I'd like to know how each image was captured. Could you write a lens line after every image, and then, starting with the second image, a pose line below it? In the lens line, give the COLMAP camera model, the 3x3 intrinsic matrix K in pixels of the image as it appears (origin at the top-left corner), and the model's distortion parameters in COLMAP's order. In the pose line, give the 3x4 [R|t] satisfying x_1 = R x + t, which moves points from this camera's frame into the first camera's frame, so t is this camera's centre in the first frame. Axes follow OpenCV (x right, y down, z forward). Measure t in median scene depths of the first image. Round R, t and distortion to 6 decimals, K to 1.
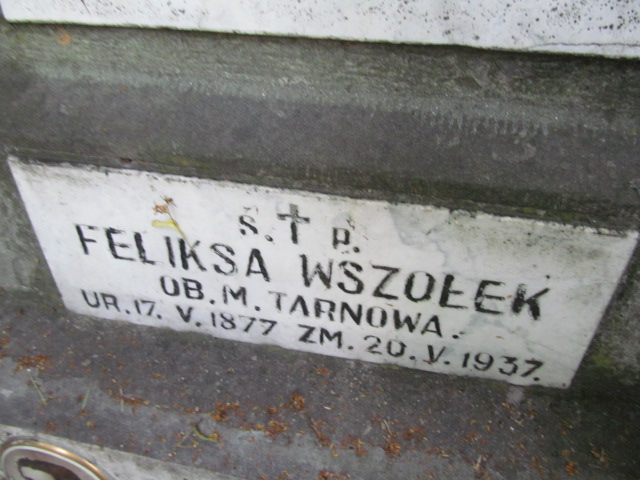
lens RADIAL K [[526.2, 0, 321.3], [0, 526.2, 237.8], [0, 0, 1]] dist [-0.057770, 0.027156]
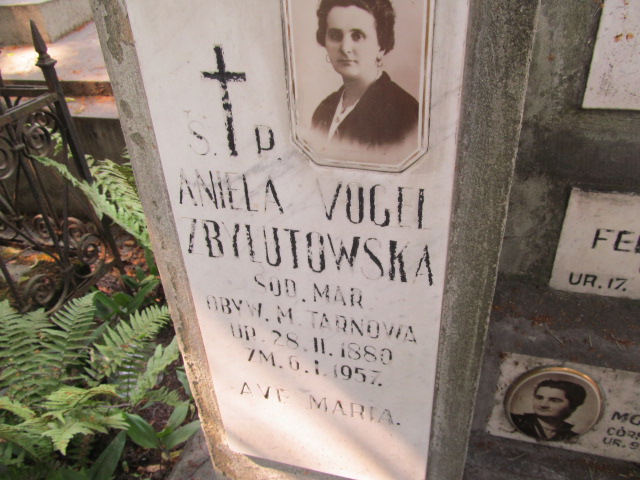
lens RADIAL K [[526.2, 0, 320.0], [0, 526.2, 240.5], [0, 0, 1]] dist [-0.057770, 0.027156]
pose [[0.993109, -0.009101, -0.116842, -1.225137], [0.003923, 0.999003, -0.044468, 0.084117], [0.117130, 0.043703, 0.992154, -0.749550]]
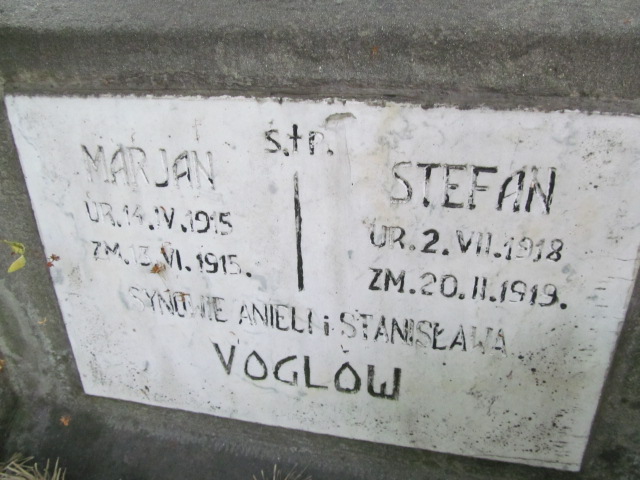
lens RADIAL K [[526.2, 0, 319.8], [0, 526.2, 240.7], [0, 0, 1]] dist [-0.057770, 0.027156]
pose [[0.999281, -0.016384, -0.034184, 0.044071], [0.010366, 0.985510, -0.169301, -0.556235], [0.036462, 0.168825, 0.984971, -0.357816]]
